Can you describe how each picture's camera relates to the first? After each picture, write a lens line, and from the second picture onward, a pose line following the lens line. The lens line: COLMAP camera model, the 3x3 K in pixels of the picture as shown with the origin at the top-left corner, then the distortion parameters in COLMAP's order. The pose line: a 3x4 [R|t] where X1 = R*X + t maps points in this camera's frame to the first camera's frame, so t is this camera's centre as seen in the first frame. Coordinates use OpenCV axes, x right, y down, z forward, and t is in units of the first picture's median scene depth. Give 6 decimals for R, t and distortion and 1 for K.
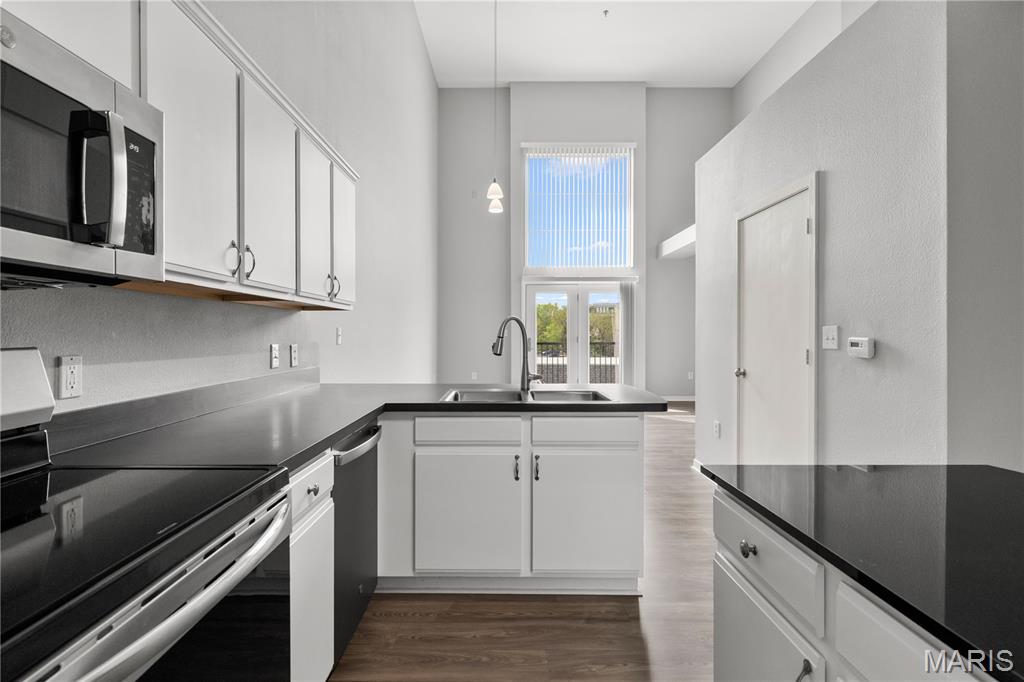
lens RADIAL K [[503.7, 0, 504.0], [0, 503.7, 337.3], [0, 0, 1]] dist [-0.016514, -0.000537]
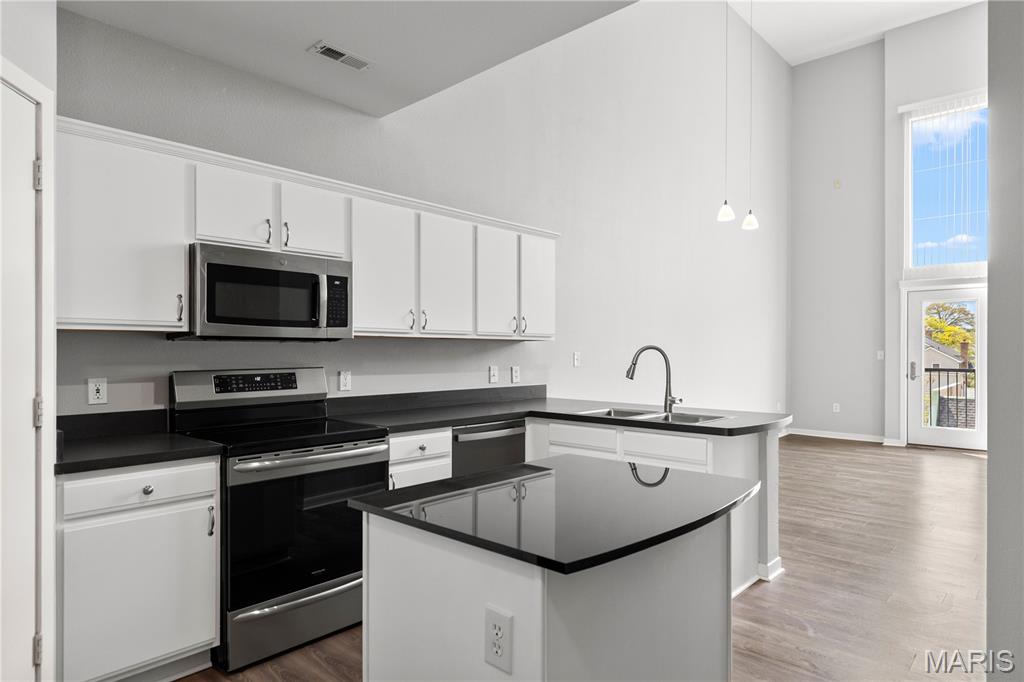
lens RADIAL K [[597.4, 0, 514.8], [0, 597.4, 350.1], [0, 0, 1]] dist [0.007598, 0.000399]
pose [[0.732104, 0.000081, -0.681193, 0.858561], [-0.007171, 0.999946, -0.007587, -0.022557], [0.681155, 0.010439, 0.732065, -0.234880]]
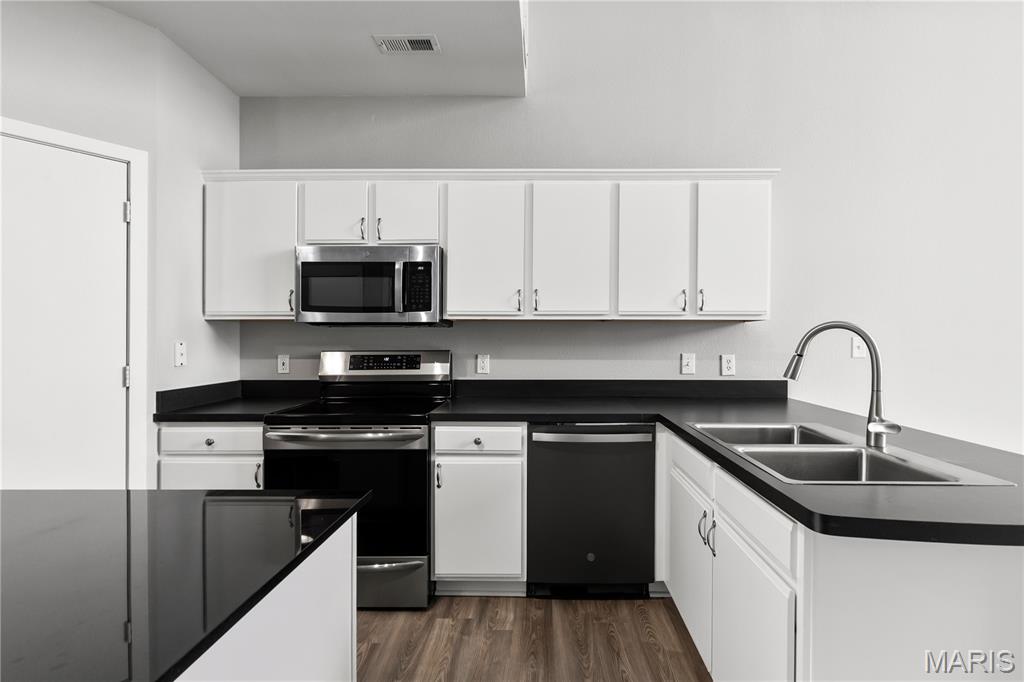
lens RADIAL K [[495.1, 0, 537.5], [0, 495.1, 341.8], [0, 0, 1]] dist [0.005855, 0.000010]
pose [[-0.014866, 0.015903, -0.999763, 0.792072], [-0.008727, 0.999833, 0.016034, -0.032543], [0.999851, 0.008963, -0.014725, 0.772278]]
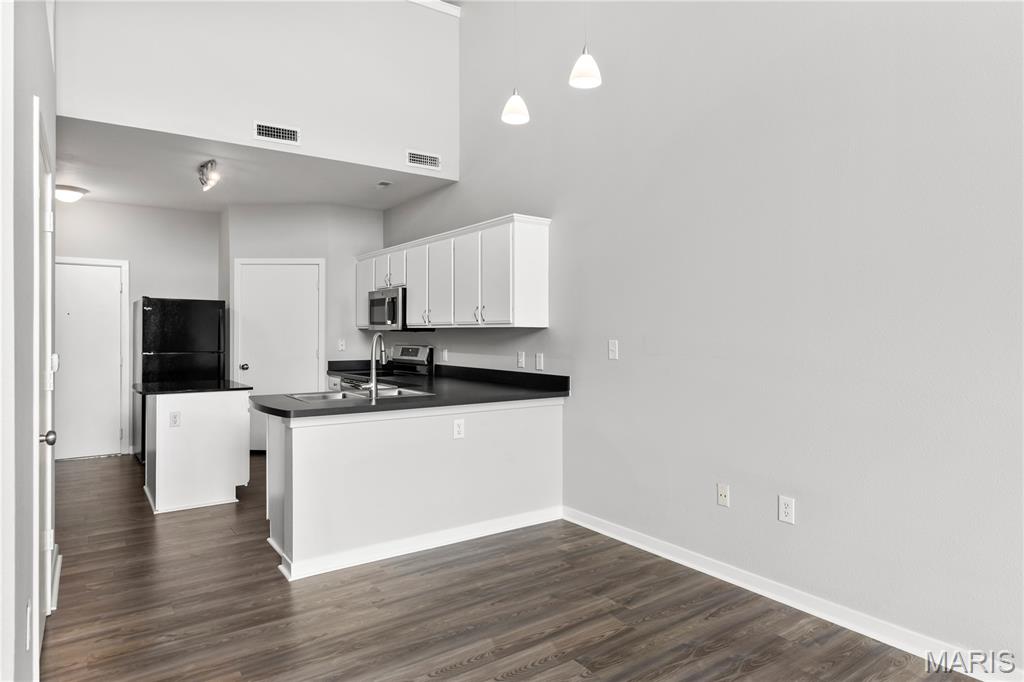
lens RADIAL K [[597.4, 0, 512.9], [0, 597.4, 331.4], [0, 0, 1]] dist [0.007598, 0.000399]
pose [[-0.815234, 0.001521, -0.579130, 0.702804], [-0.003215, 0.999969, 0.007151, -0.070383], [0.579123, 0.007692, -0.815204, 2.840521]]
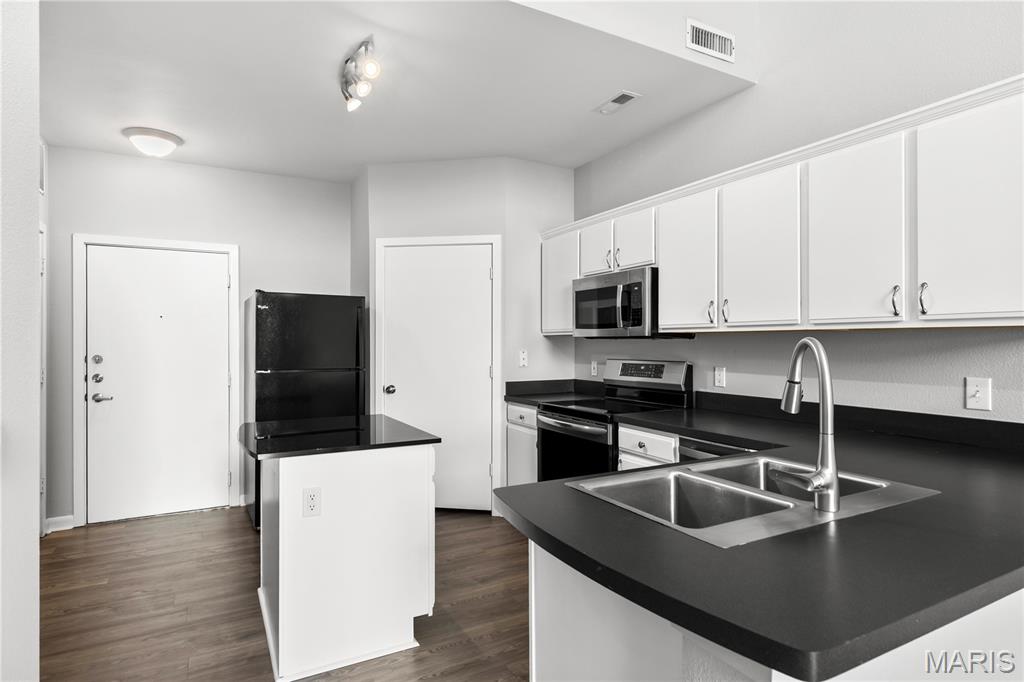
lens RADIAL K [[550.0, 0, 516.4], [0, 550.0, 339.8], [0, 0, 1]] dist [0.011056, 0.000828]
pose [[-0.875679, 0.004032, -0.482877, 0.621373], [0.001550, 0.999983, 0.005537, -0.055362], [0.482891, 0.004100, -0.875671, 1.602078]]
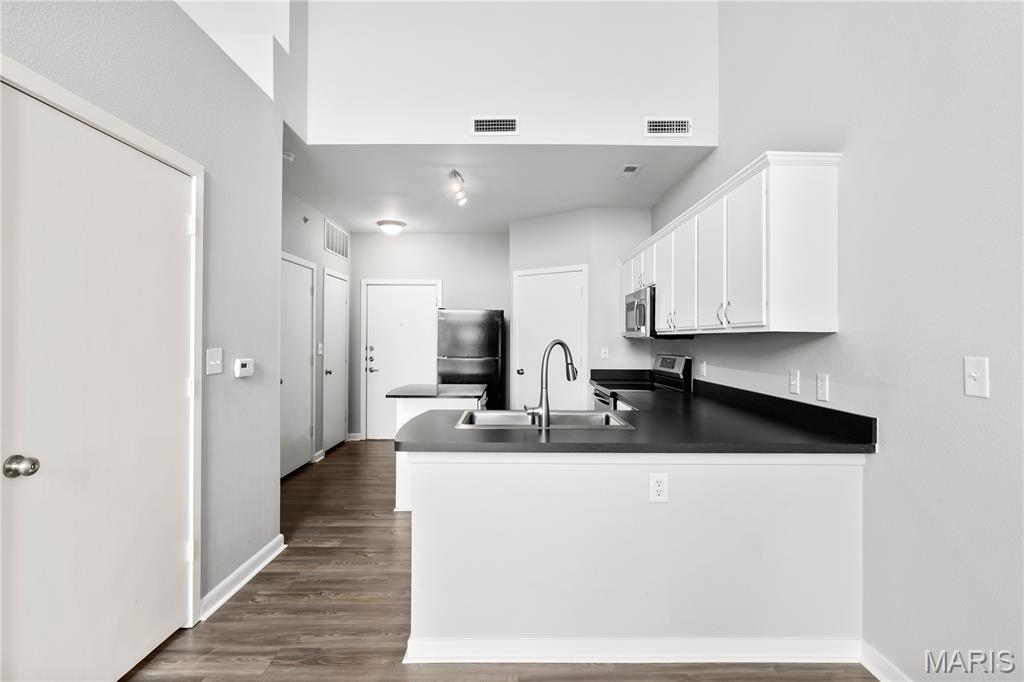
lens RADIAL K [[498.9, 0, 519.3], [0, 498.9, 333.9], [0, 0, 1]] dist [0.003045, -0.000673]
pose [[-0.999918, -0.001719, -0.012714, 0.118317], [-0.001688, 0.999996, -0.002429, -0.062727], [0.012718, -0.002407, -0.999916, 2.295417]]
